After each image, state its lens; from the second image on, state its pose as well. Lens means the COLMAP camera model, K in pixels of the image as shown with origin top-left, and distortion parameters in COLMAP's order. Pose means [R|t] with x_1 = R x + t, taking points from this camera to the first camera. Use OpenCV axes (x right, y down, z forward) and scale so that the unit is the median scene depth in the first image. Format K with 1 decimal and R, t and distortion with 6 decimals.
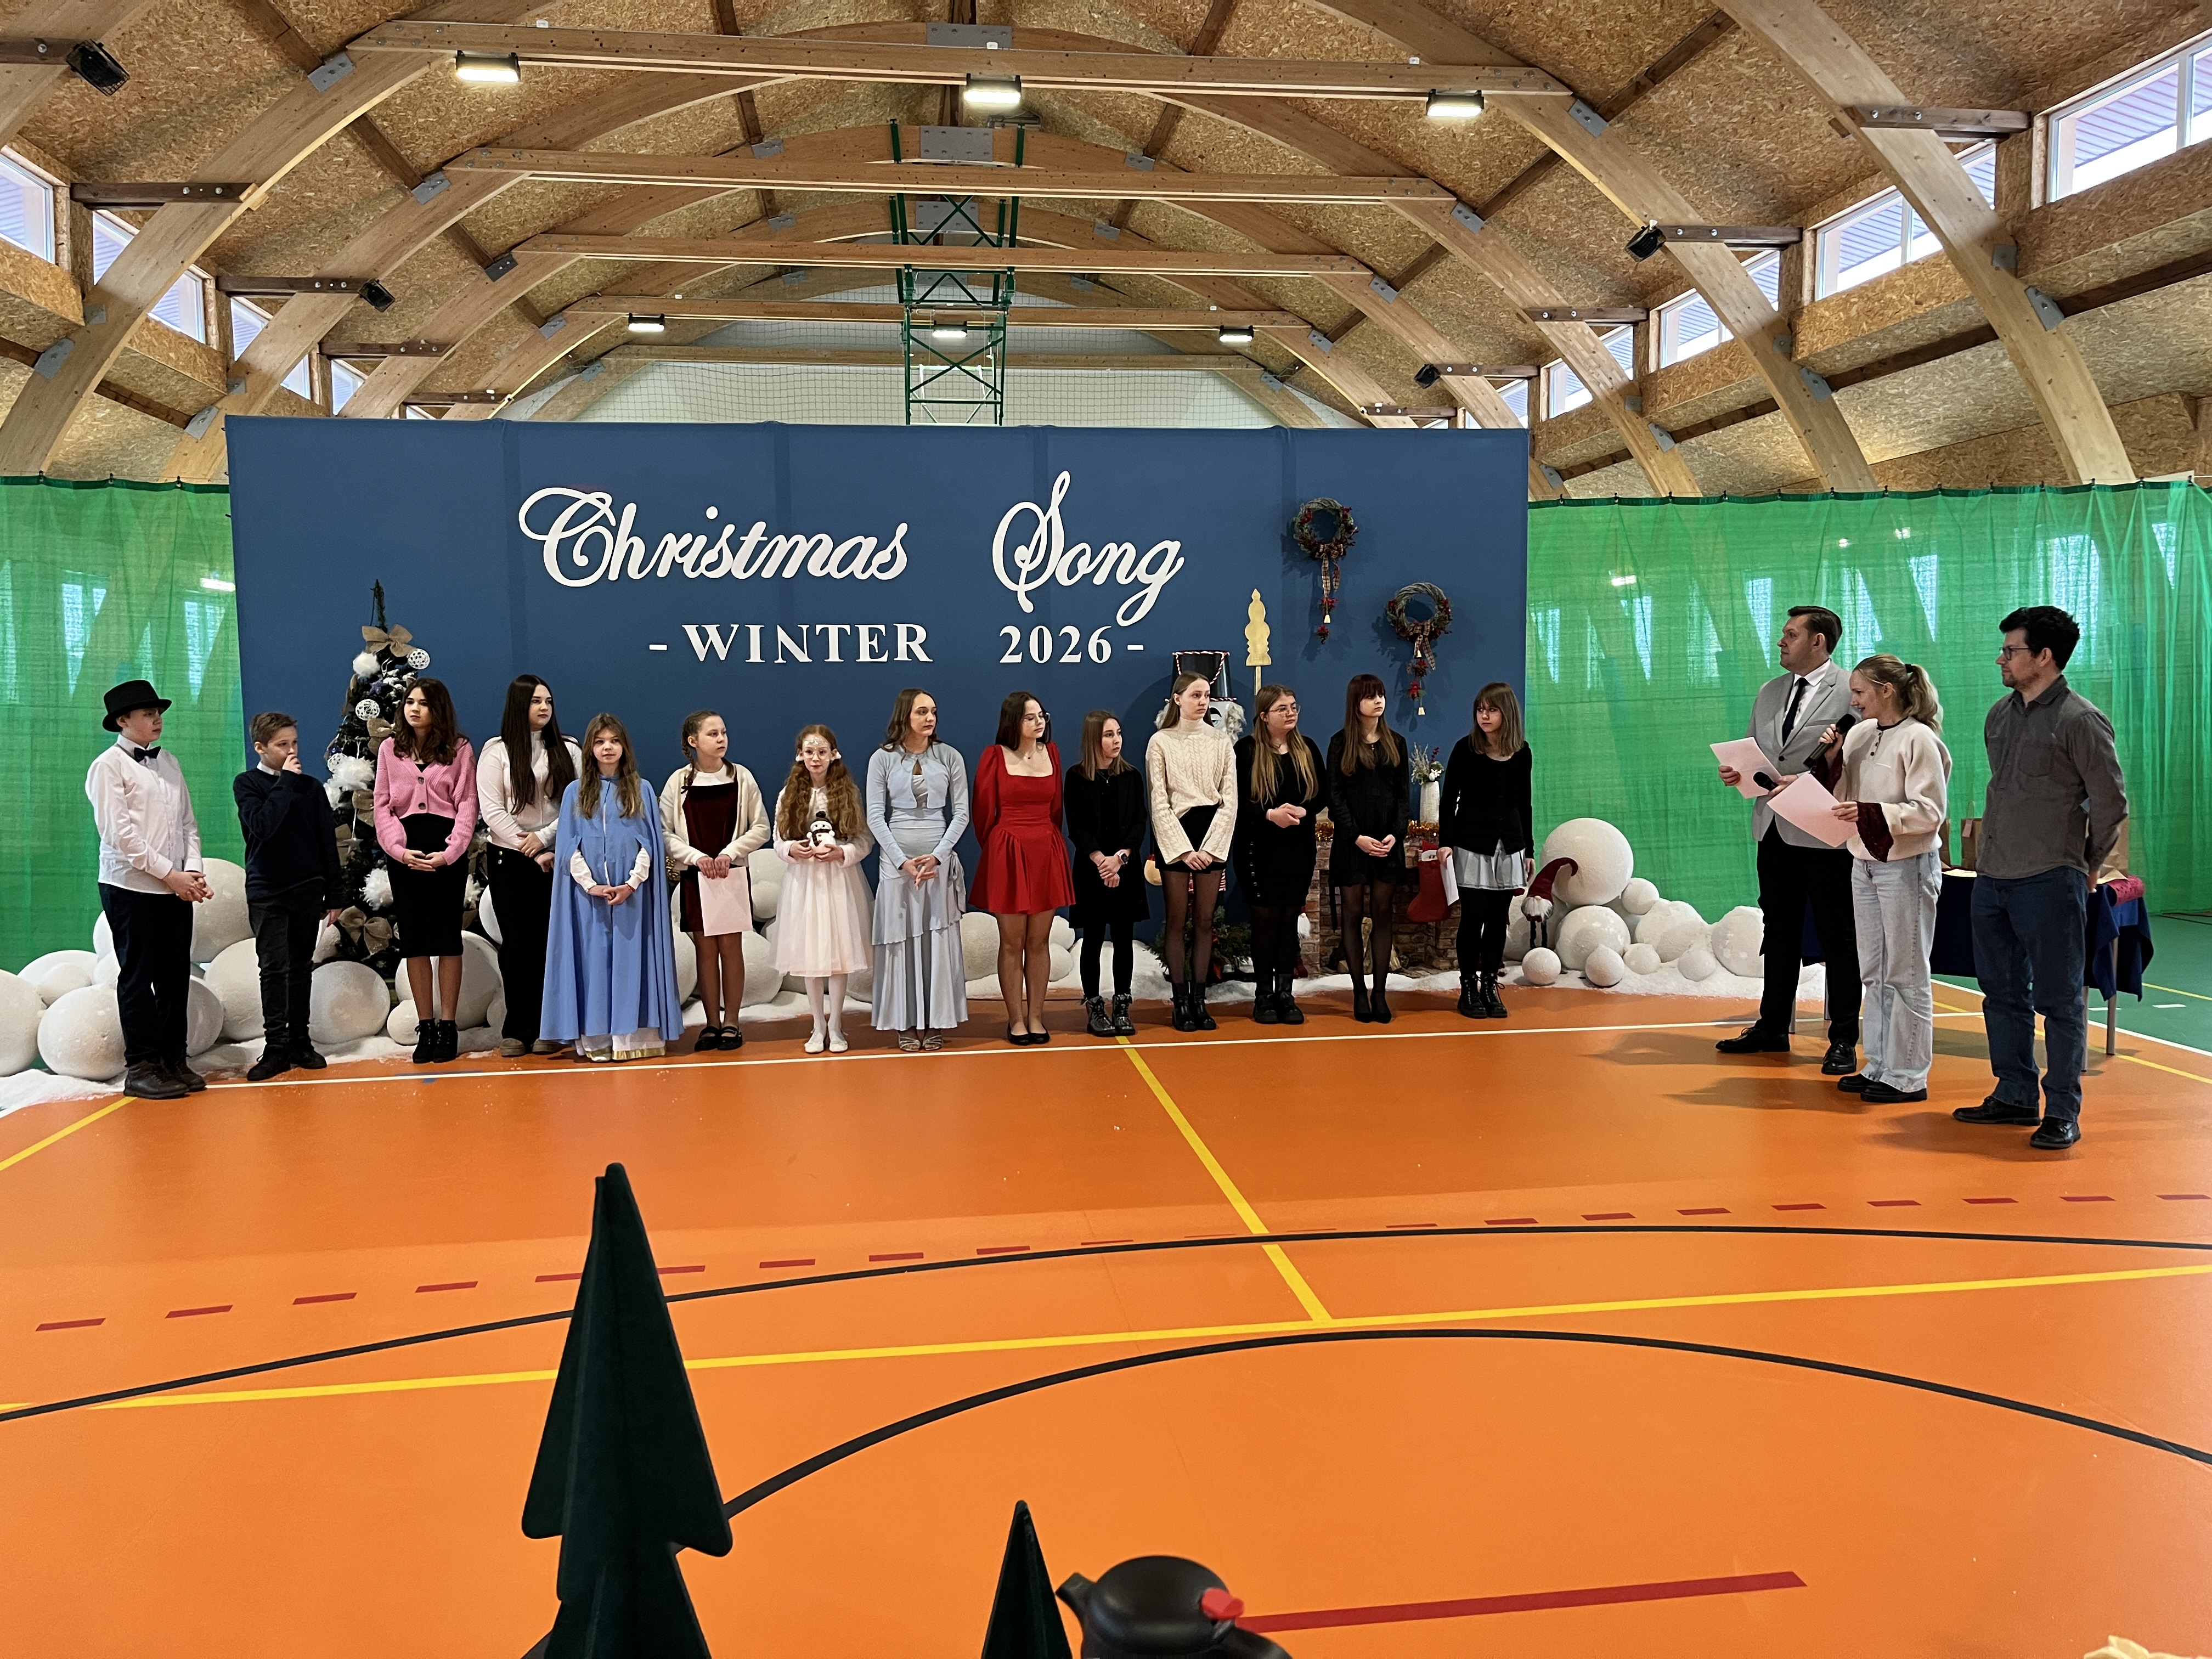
lens RADIAL K [[1677.1, 0, 1106.9], [0, 1677.1, 838.1], [0, 0, 1]] dist [0.059632, -0.093904]
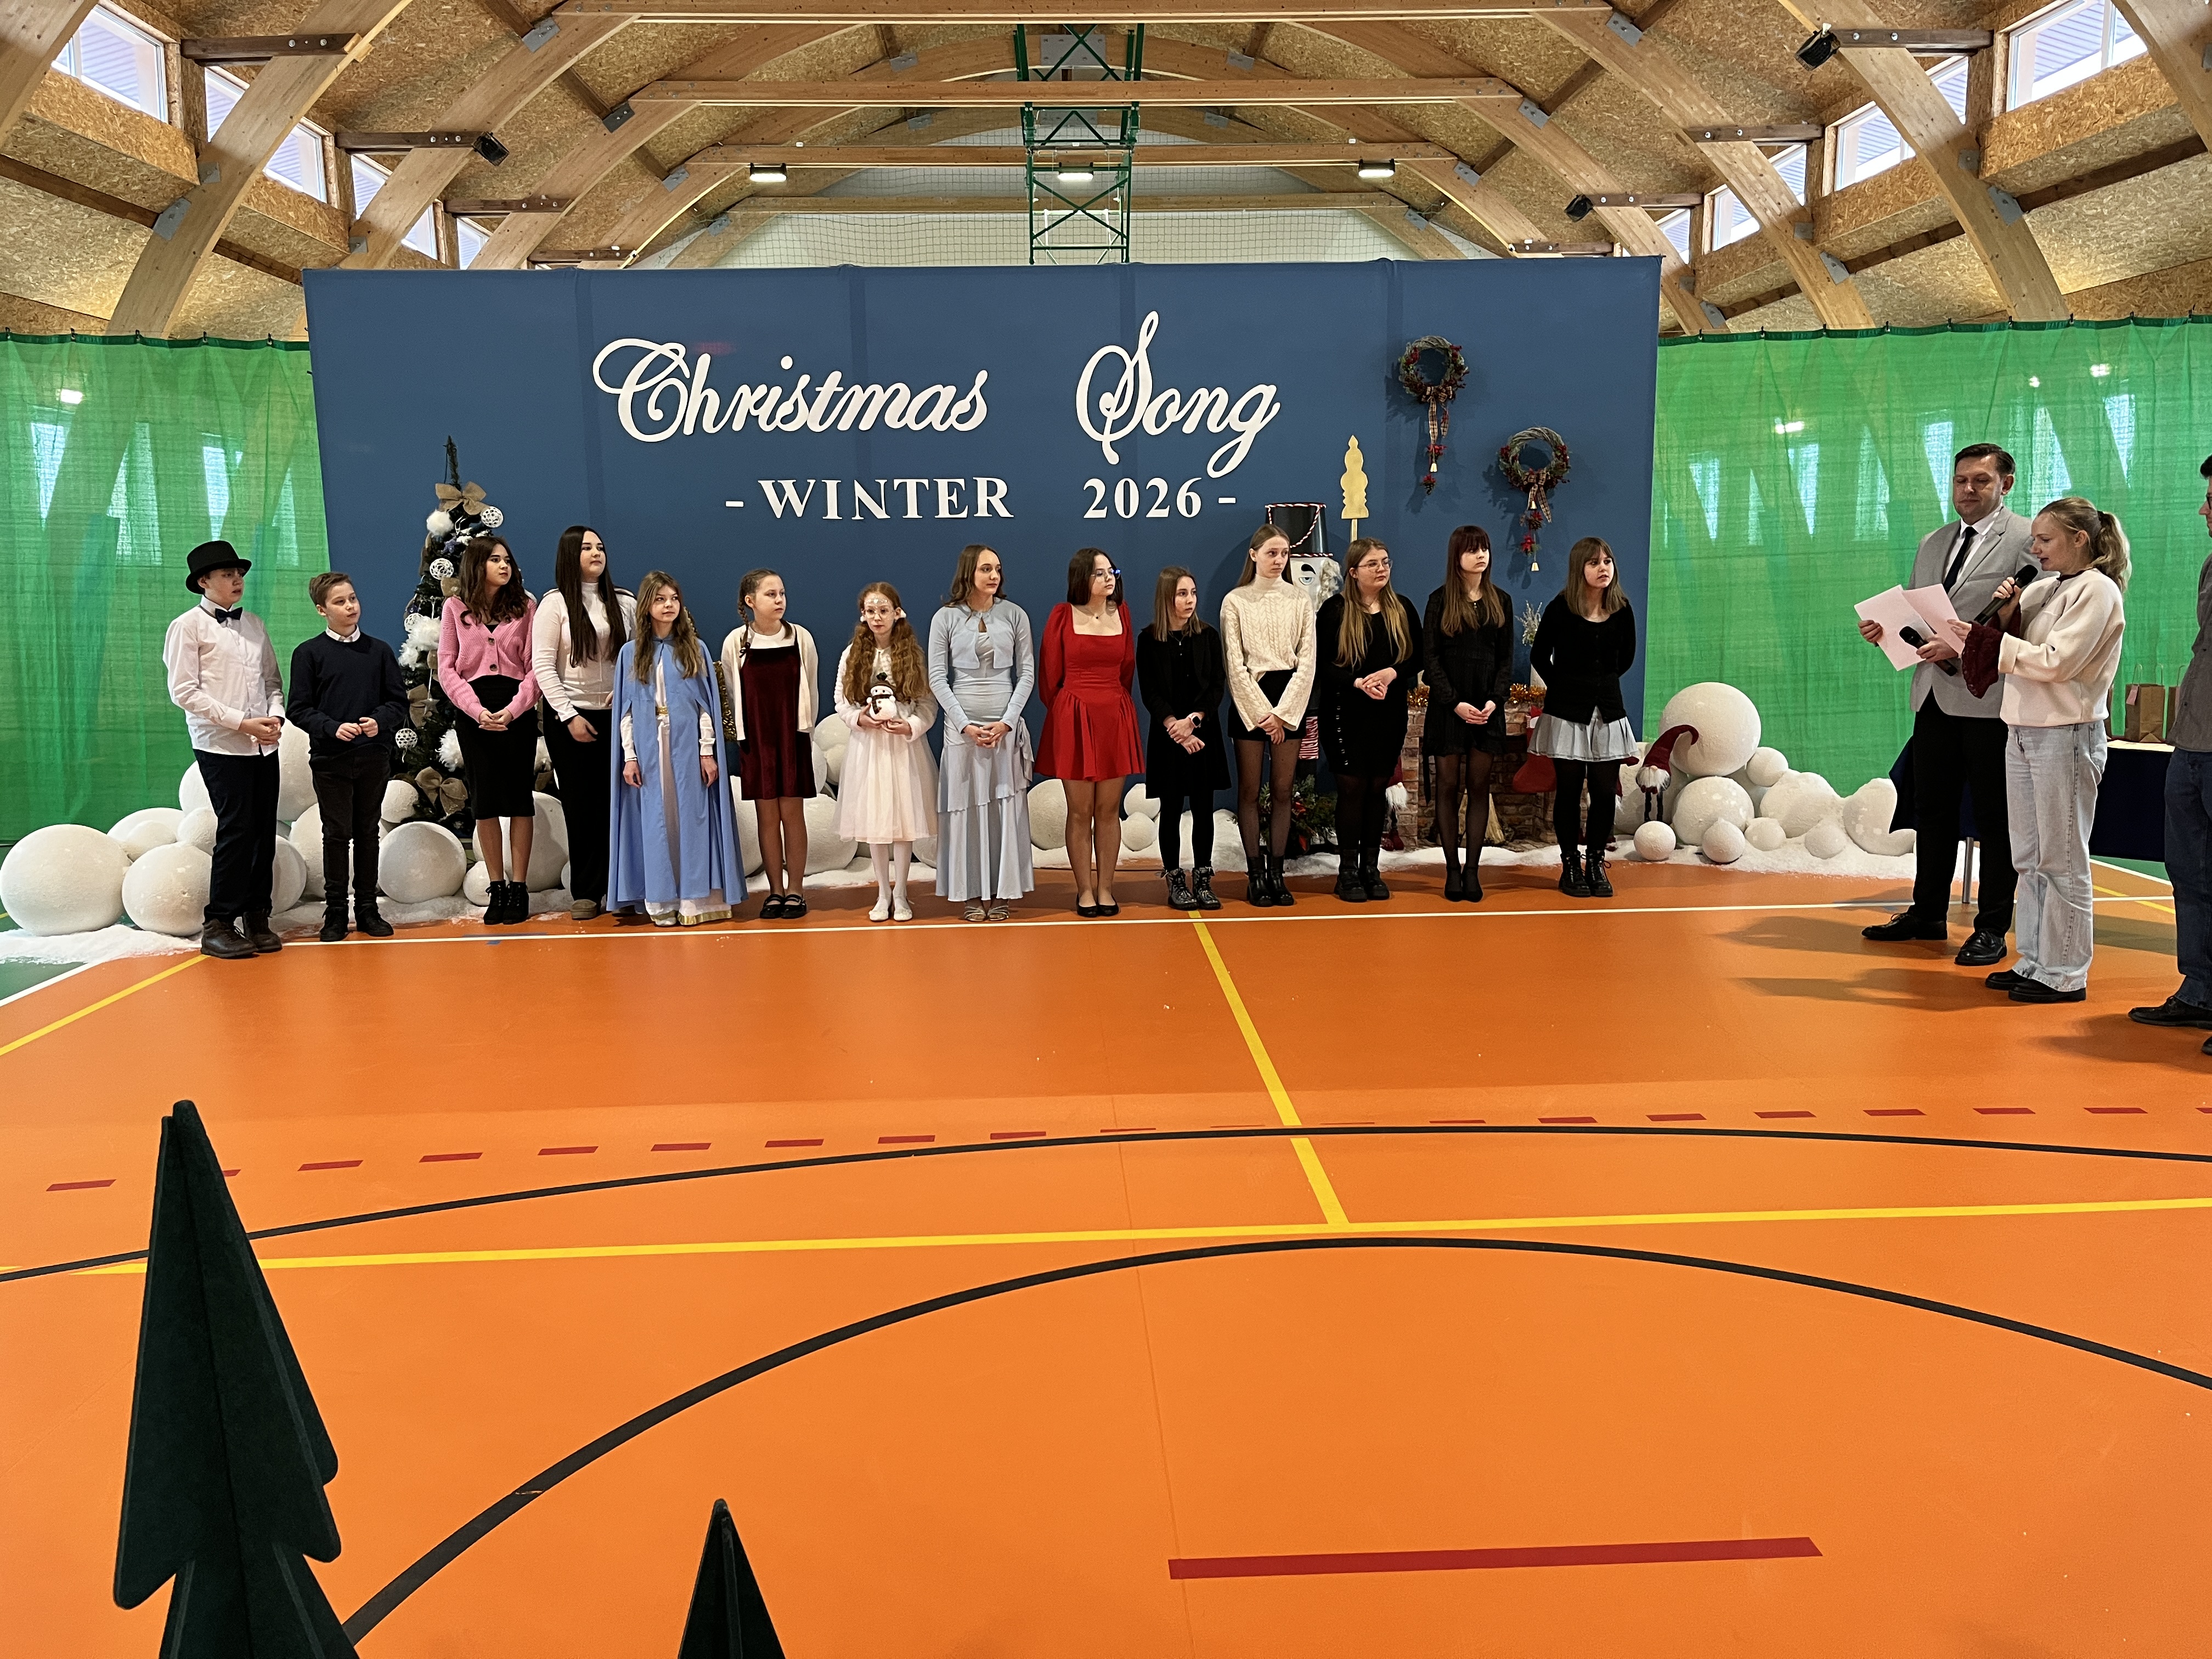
lens RADIAL K [[1679.1, 0, 1093.8], [0, 1679.1, 821.4], [0, 0, 1]] dist [0.058294, -0.087998]
pose [[0.995188, 0.011128, -0.097351, 0.037027], [-0.004112, 0.997398, 0.071970, -0.000883], [0.097899, -0.071223, 0.992644, 0.035944]]
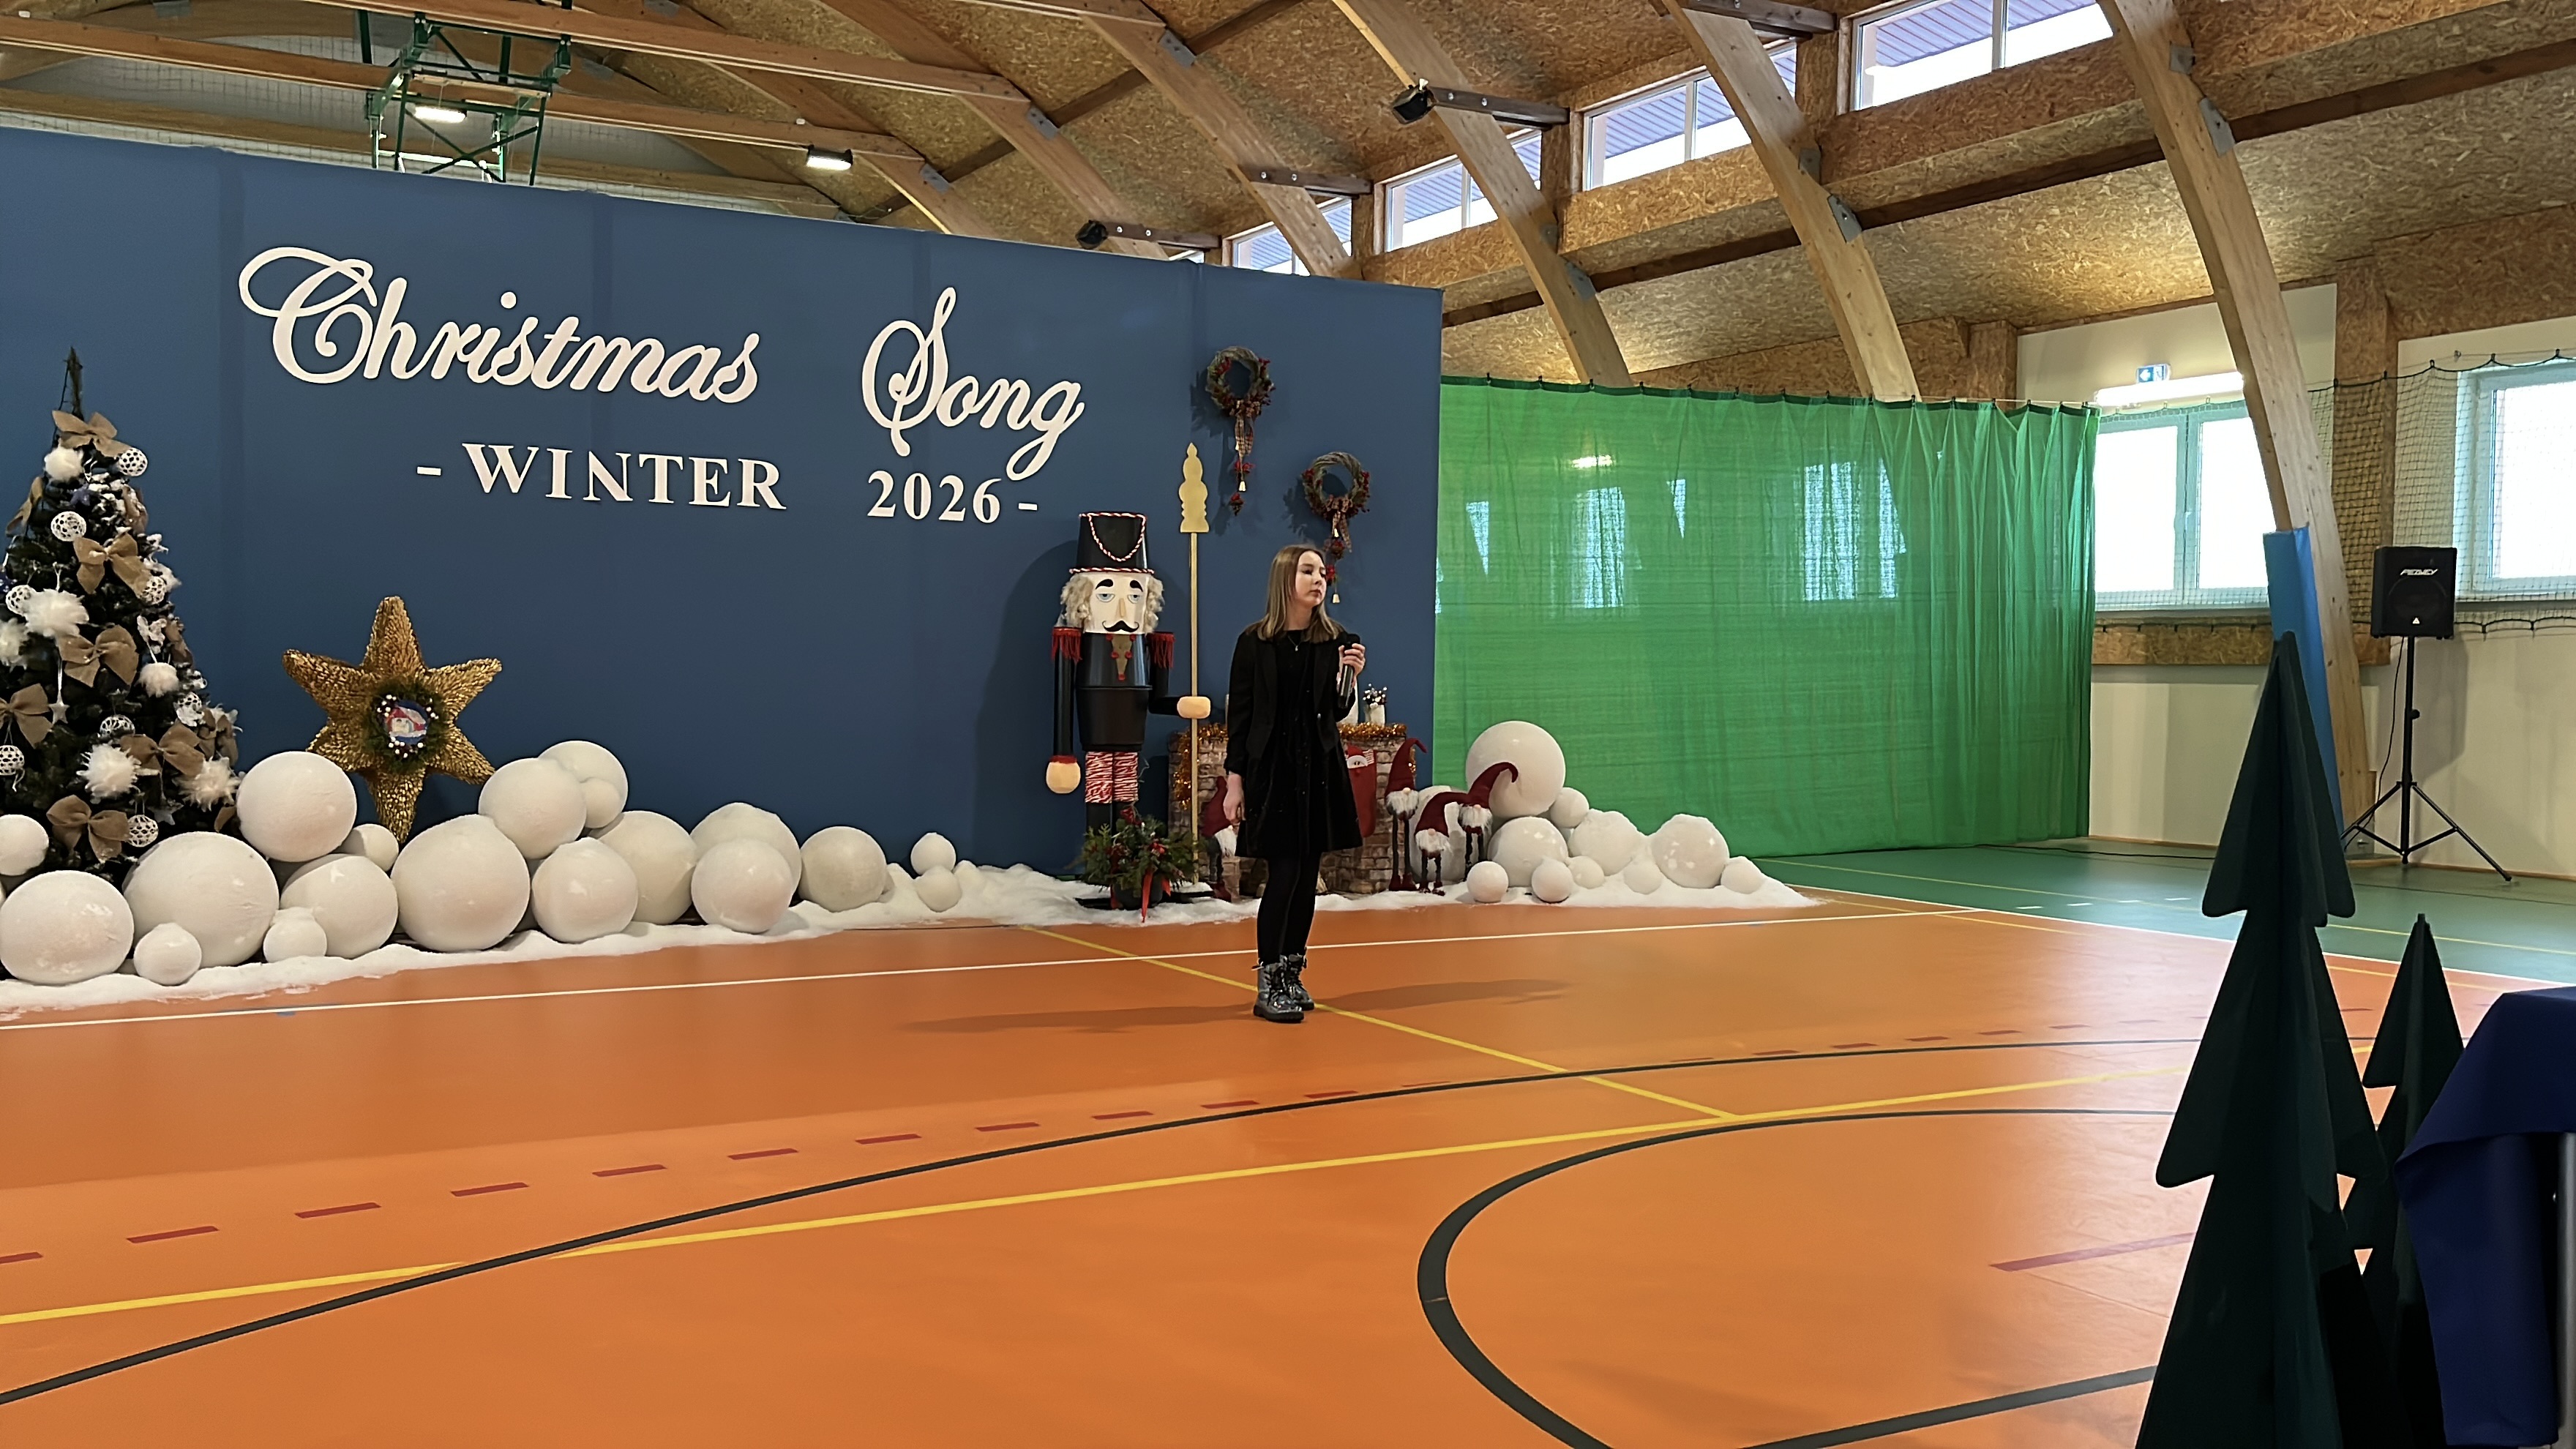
lens RADIAL K [[2250.7, 0, 1284.5], [0, 2250.7, 734.1], [0, 0, 1]] dist [0.029408, -0.002744]
pose [[0.927396, 0.013483, 0.373837, -0.279602], [0.007467, 0.998484, -0.054534, 0.059712], [-0.374006, 0.053366, 0.925890, -0.066477]]
